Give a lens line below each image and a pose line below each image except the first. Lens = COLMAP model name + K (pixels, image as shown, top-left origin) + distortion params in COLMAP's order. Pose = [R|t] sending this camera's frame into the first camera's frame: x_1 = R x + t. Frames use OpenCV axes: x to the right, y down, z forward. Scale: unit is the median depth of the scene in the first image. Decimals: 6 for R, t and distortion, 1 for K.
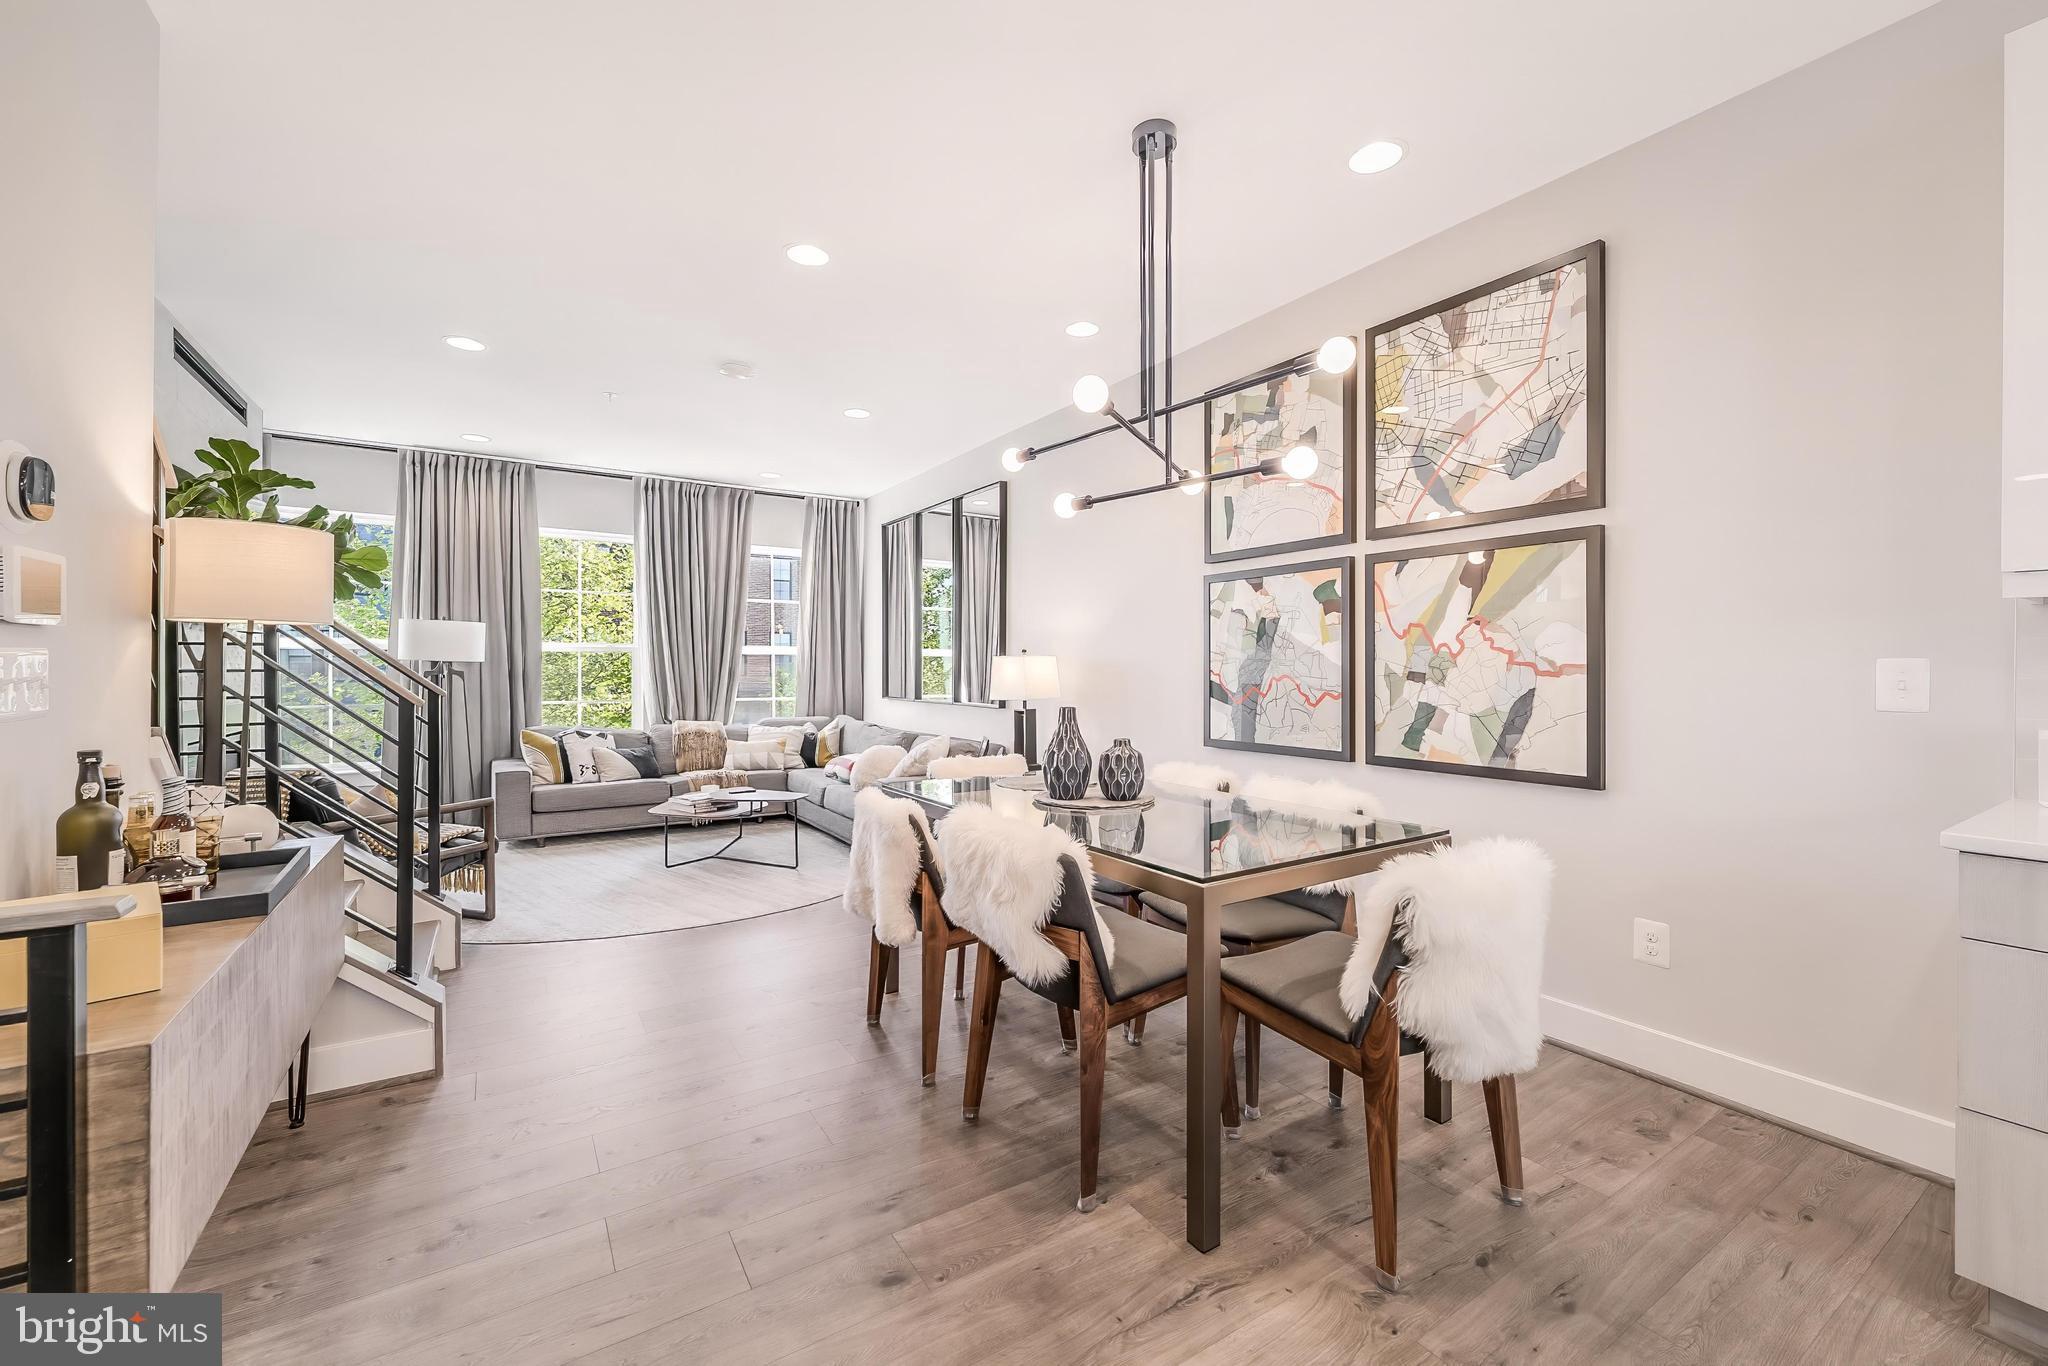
lens RADIAL K [[829.8, 0, 1032.9], [0, 829.8, 668.0], [0, 0, 1]] dist [-0.001621, -0.000246]
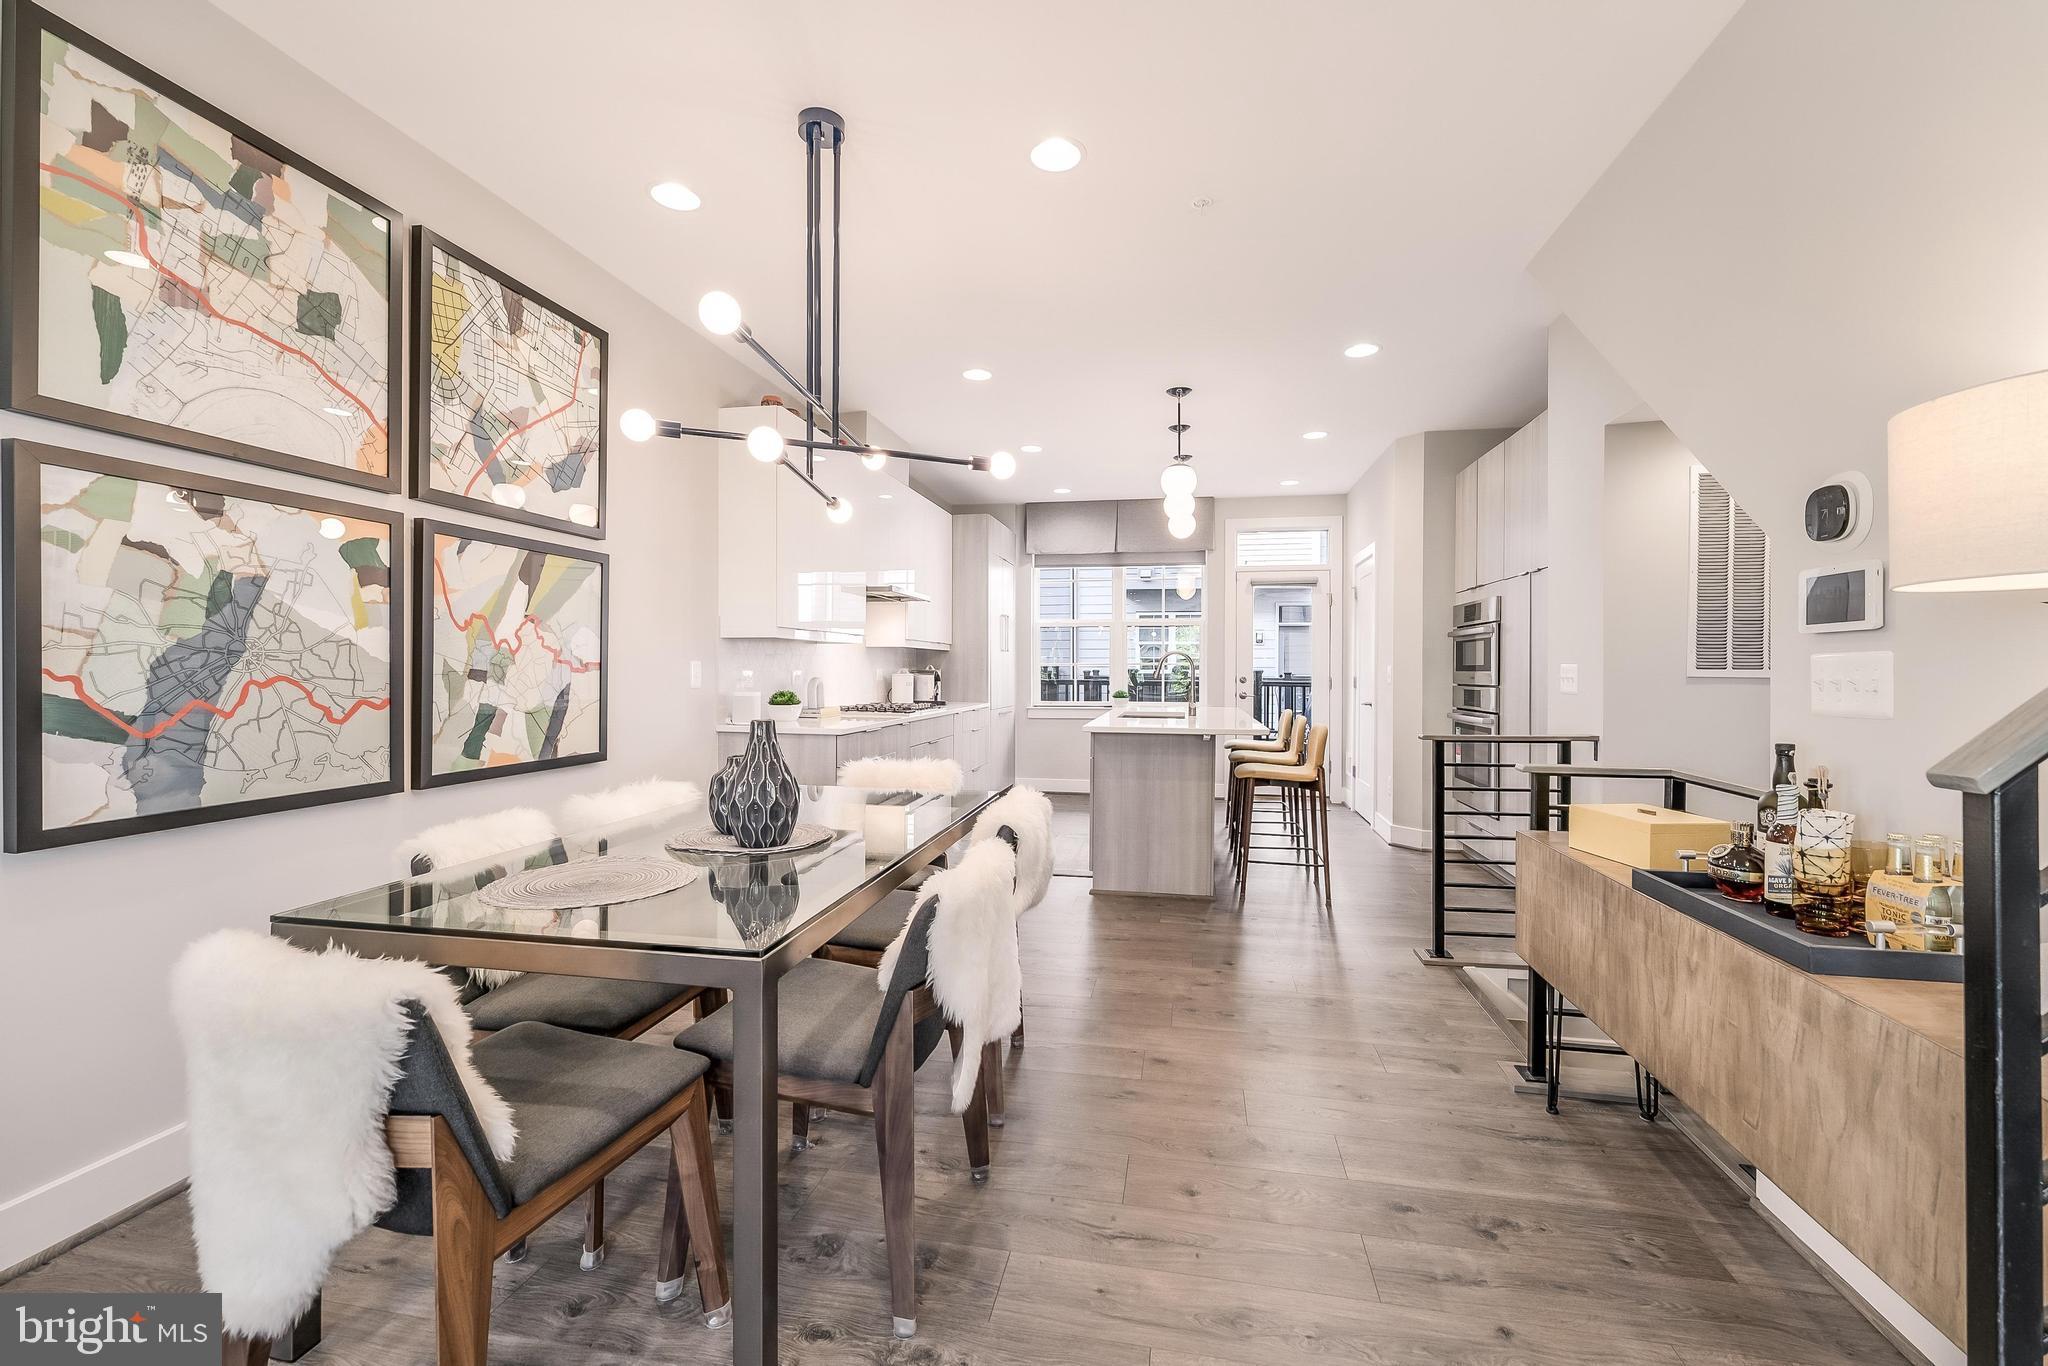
lens RADIAL K [[829.8, 0, 1032.5], [0, 829.8, 674.9], [0, 0, 1]] dist [-0.001621, -0.000246]
pose [[-0.722665, -0.009510, 0.691133, -0.456748], [-0.003768, 0.999945, 0.009820, -0.000420], [-0.691188, 0.004492, -0.722661, 0.981585]]
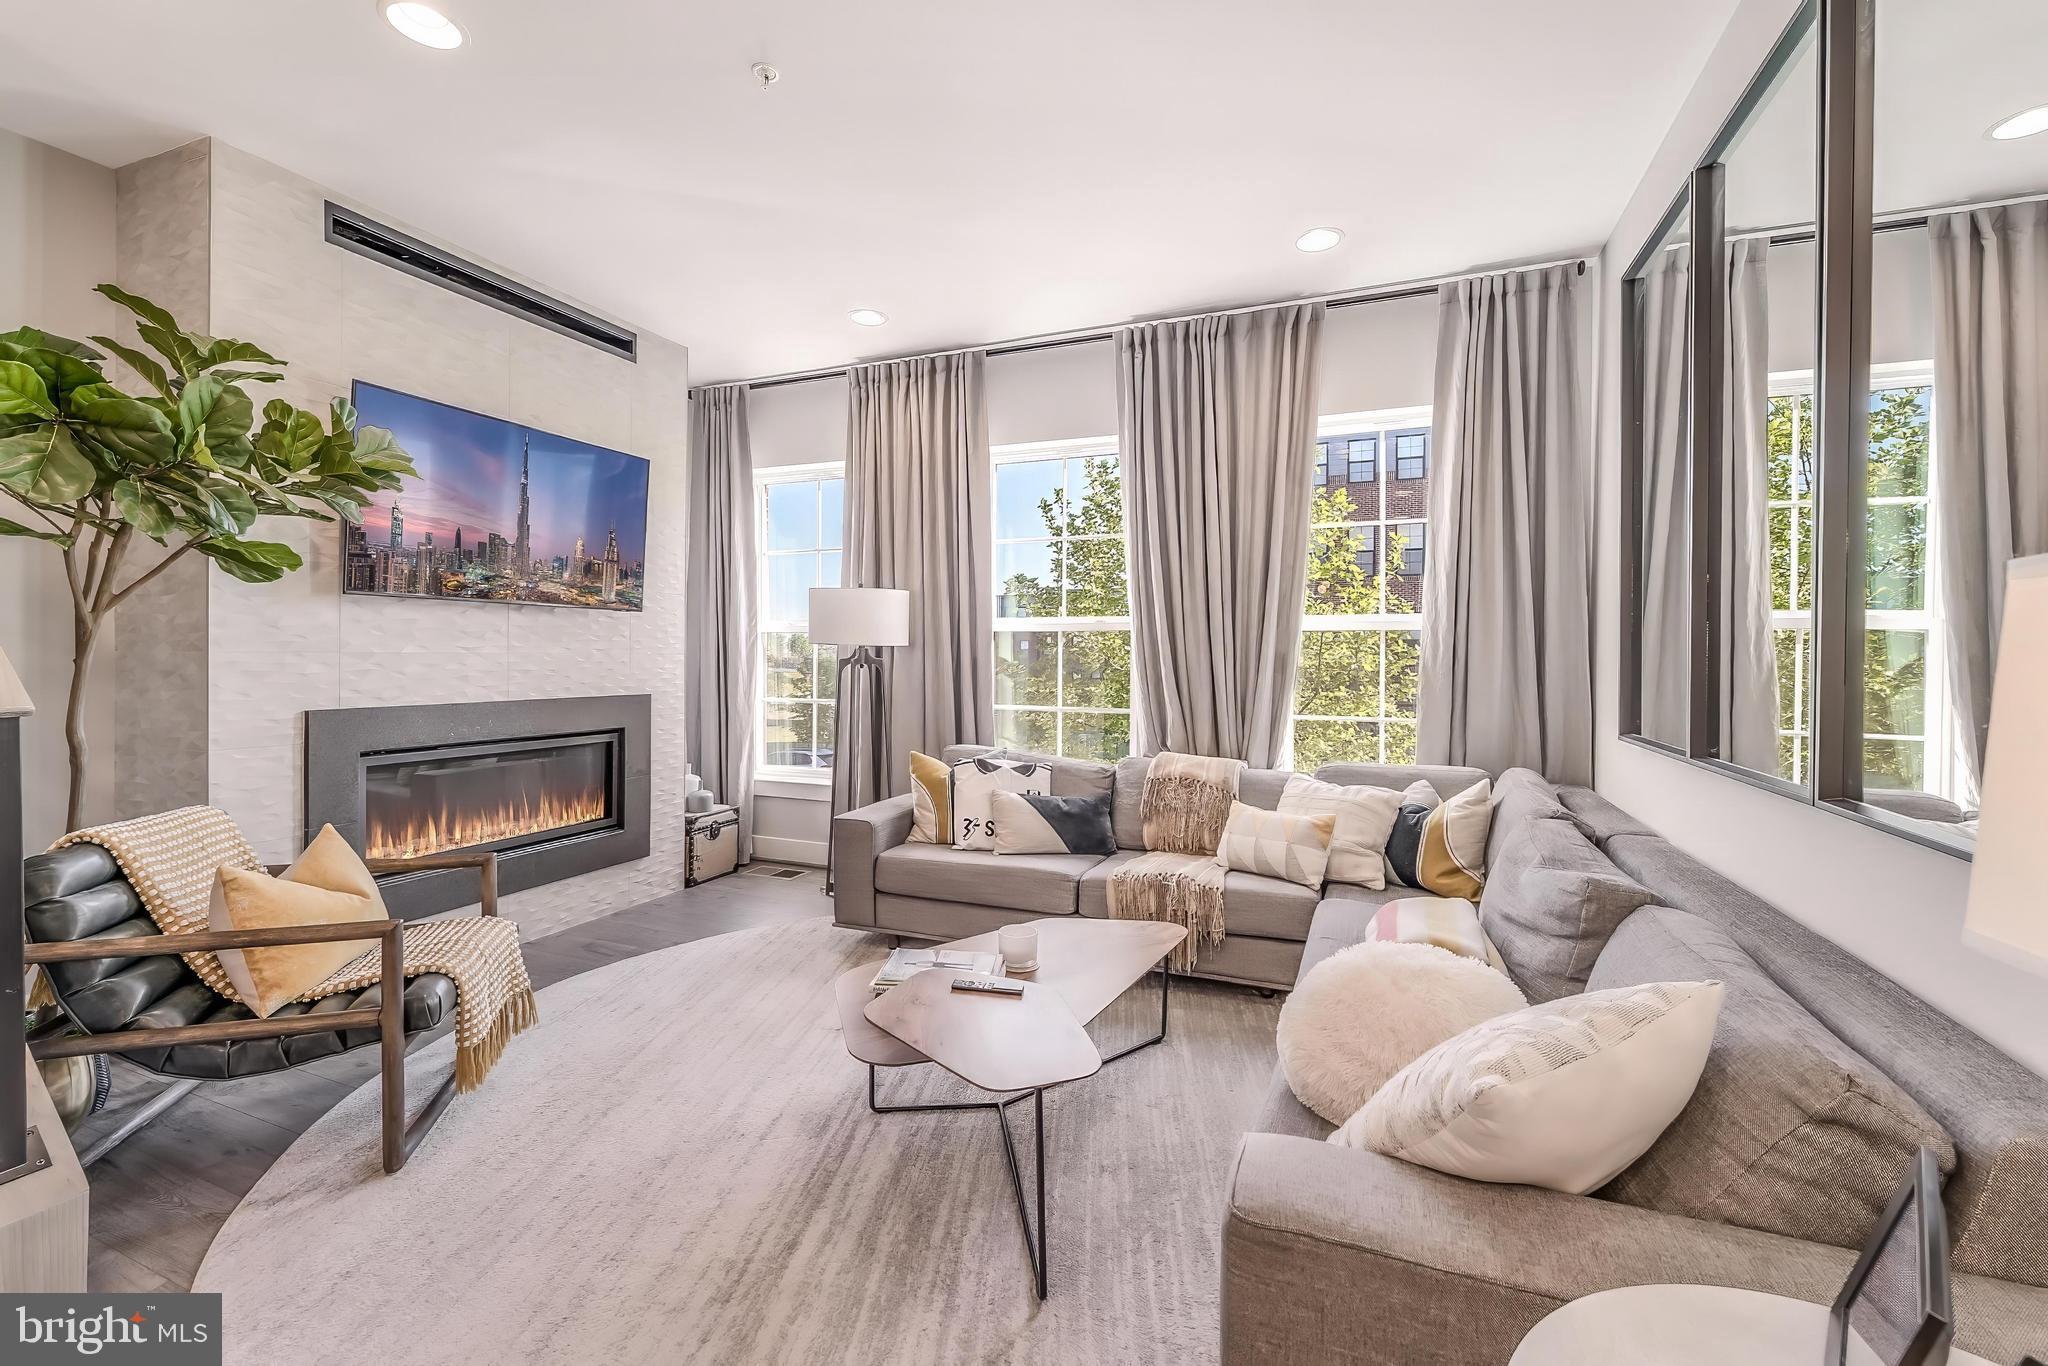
lens RADIAL K [[829.8, 0, 1039.7], [0, 829.8, 663.5], [0, 0, 1]] dist [-0.001621, -0.000246]
pose [[0.582112, 0.008006, -0.813069, -0.053567], [-0.008065, 0.999959, 0.004073, 0.005431], [0.813068, 0.004186, 0.582153, 1.060413]]
